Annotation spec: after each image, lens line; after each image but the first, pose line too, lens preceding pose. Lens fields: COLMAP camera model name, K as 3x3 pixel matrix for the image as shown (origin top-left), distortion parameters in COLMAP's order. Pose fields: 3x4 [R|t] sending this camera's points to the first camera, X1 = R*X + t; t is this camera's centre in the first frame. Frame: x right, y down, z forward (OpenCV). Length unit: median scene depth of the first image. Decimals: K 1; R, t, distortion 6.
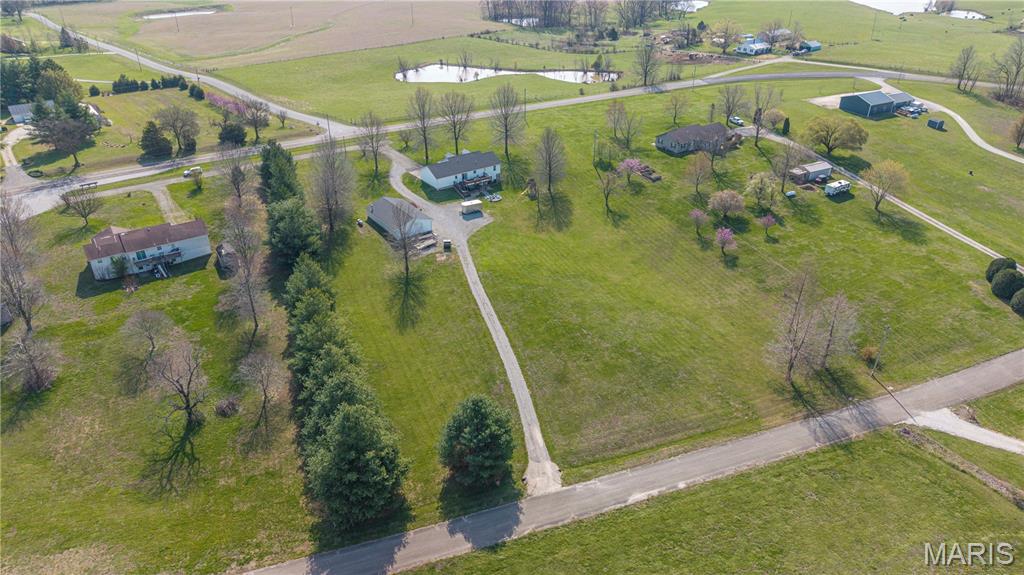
lens RADIAL K [[691.9, 0, 517.6], [0, 691.9, 287.5], [0, 0, 1]] dist [0.007208, 0.003477]
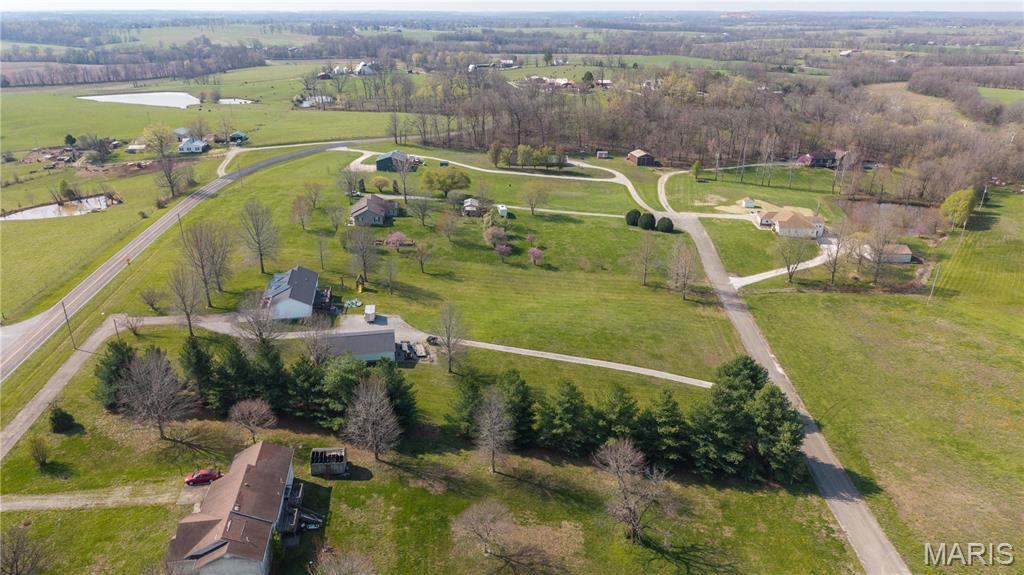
lens RADIAL K [[691.9, 0, 517.6], [0, 691.9, 287.5], [0, 0, 1]] dist [0.007208, 0.003477]
pose [[0.432014, -0.334723, 0.837451, -1.157513], [0.438862, 0.889242, 0.129029, -0.280210], [-0.787886, 0.311783, 0.531063, 0.520001]]
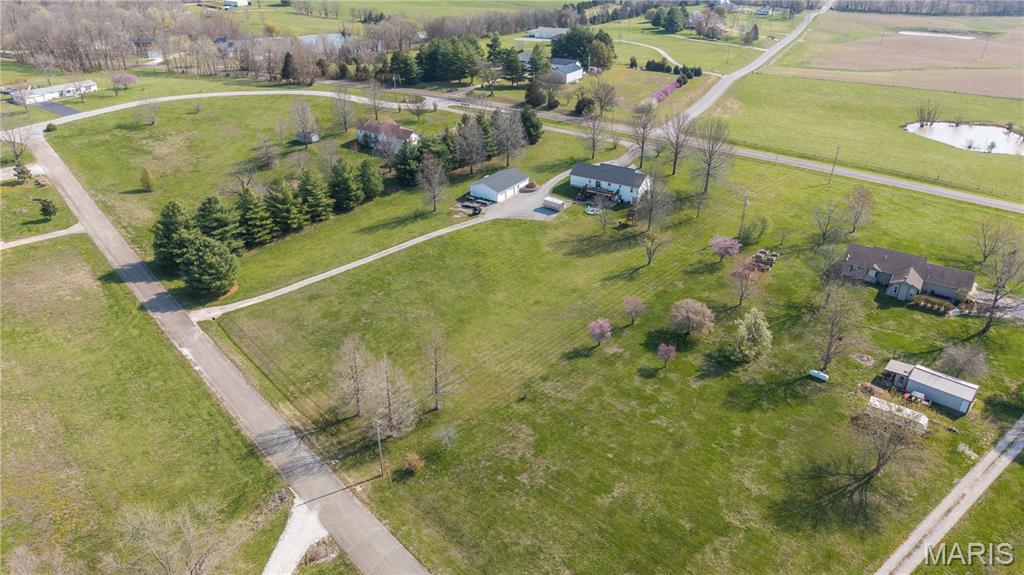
lens RADIAL K [[691.9, 0, 517.6], [0, 691.9, 287.5], [0, 0, 1]] dist [0.007208, 0.003477]
pose [[0.345178, 0.435882, -0.831179, 1.293146], [-0.457699, 0.851341, 0.256378, -0.390043], [0.819368, 0.291934, 0.493367, 0.738316]]
